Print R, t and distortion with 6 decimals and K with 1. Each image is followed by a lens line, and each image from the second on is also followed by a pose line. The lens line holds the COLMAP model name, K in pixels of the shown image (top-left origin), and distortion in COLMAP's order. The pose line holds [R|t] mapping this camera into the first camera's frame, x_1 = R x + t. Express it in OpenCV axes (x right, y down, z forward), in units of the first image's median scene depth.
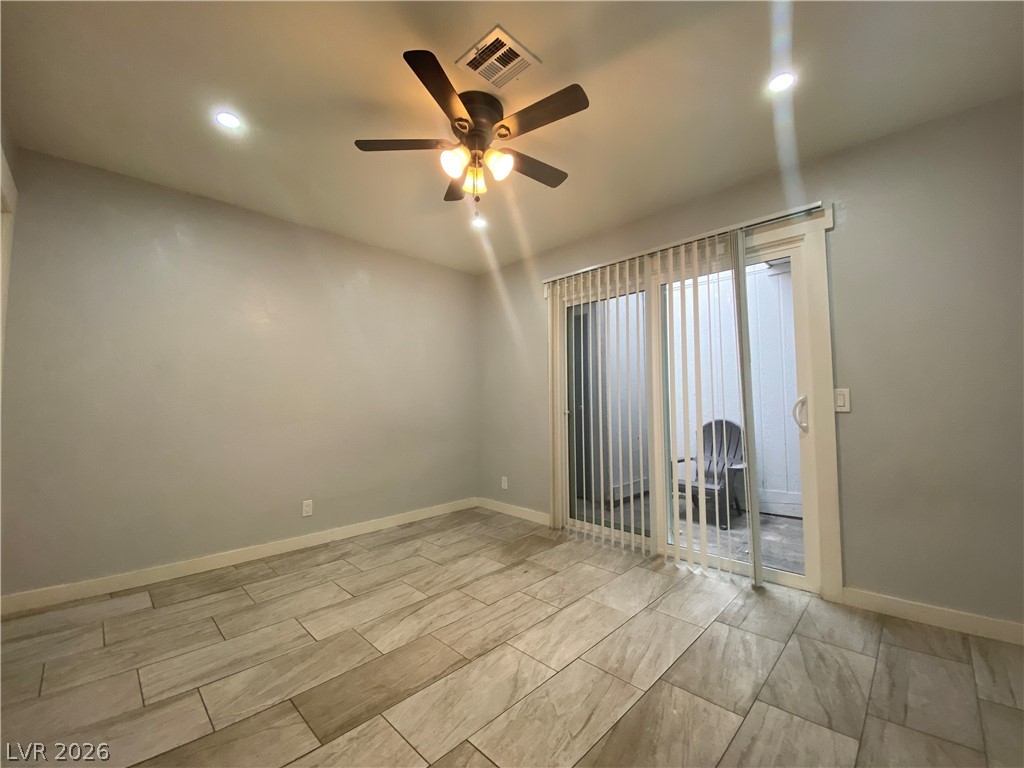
lens RADIAL K [[420.4, 0, 481.4], [0, 420.4, 372.8], [0, 0, 1]] dist [-0.030113, -0.001690]
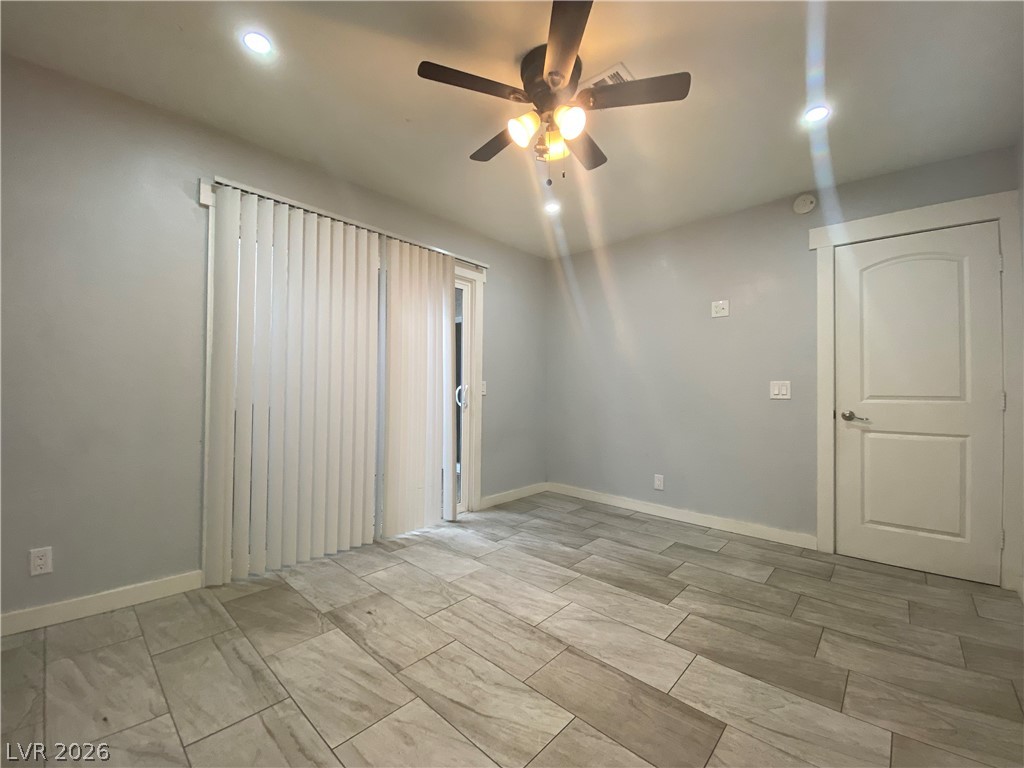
lens RADIAL K [[420.4, 0, 517.9], [0, 420.4, 383.2], [0, 0, 1]] dist [-0.030113, -0.001690]
pose [[-0.076669, 0.001677, 0.997055, -0.821378], [-0.066362, 0.997773, -0.006781, 0.050532], [-0.994846, -0.066687, -0.076387, 0.986436]]
